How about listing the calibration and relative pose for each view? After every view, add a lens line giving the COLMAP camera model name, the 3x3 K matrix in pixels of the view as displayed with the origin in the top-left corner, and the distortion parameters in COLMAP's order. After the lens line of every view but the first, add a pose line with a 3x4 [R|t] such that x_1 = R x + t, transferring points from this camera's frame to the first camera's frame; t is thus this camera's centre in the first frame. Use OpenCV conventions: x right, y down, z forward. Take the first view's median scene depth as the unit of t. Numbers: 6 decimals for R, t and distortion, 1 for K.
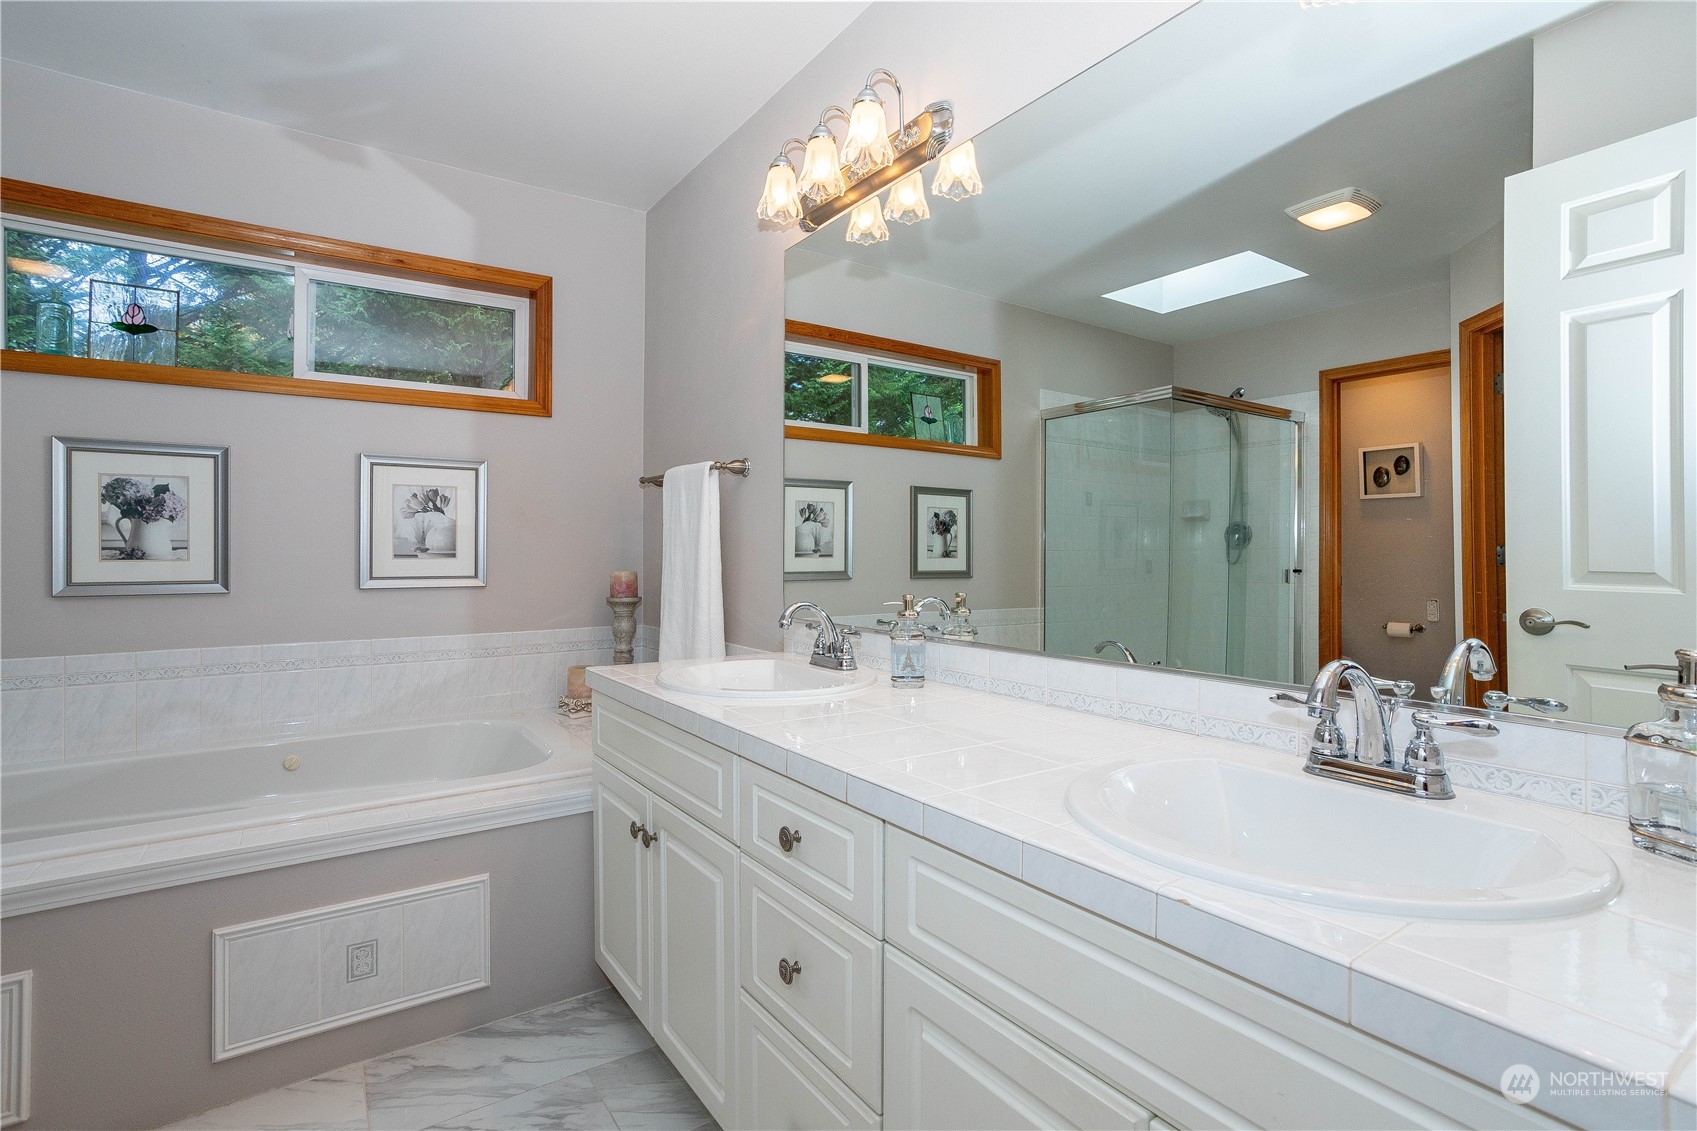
lens RADIAL K [[813.1, 0, 839.7], [0, 813.1, 549.7], [0, 0, 1]] dist [-0.060054, 0.037670]
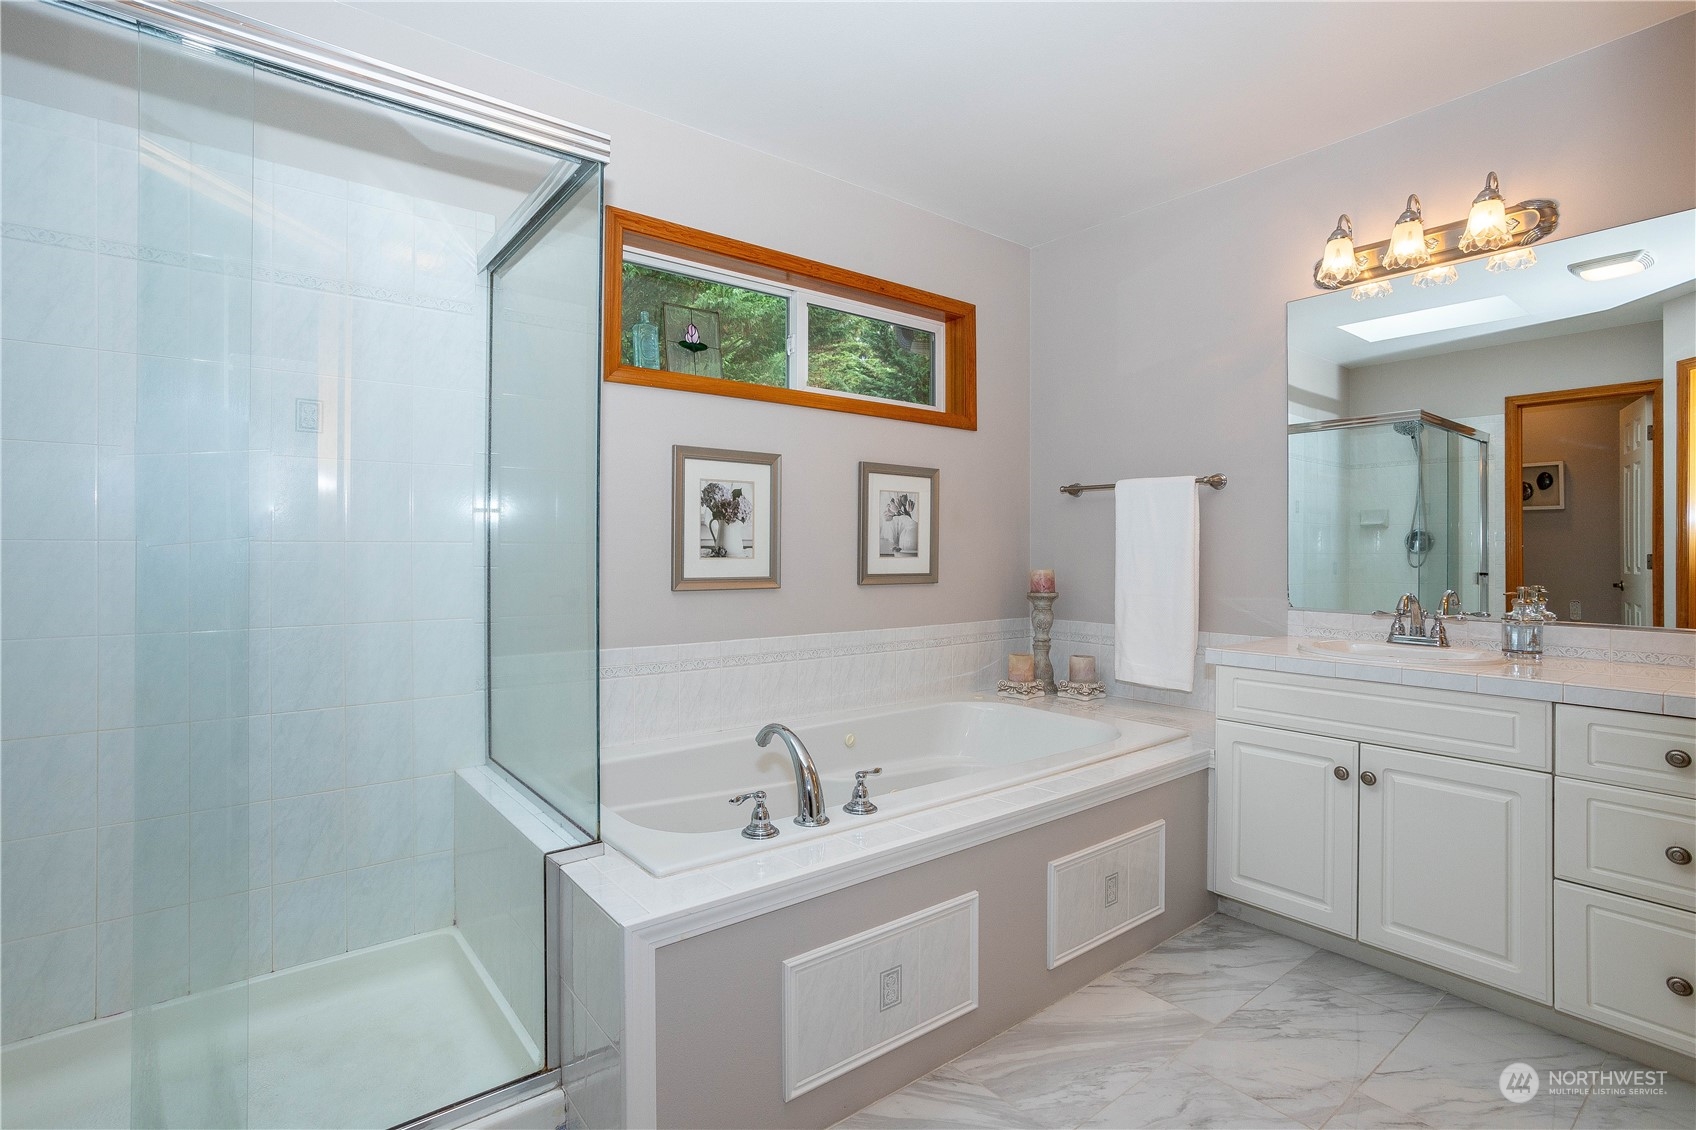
lens RADIAL K [[812.7, 0, 839.2], [0, 812.7, 549.2], [0, 0, 1]] dist [-0.060054, 0.037670]
pose [[0.997415, 0.006607, 0.071556, -0.776436], [-0.006480, 0.999977, -0.002007, 0.002563], [-0.071568, 0.001538, 0.997435, -0.130925]]
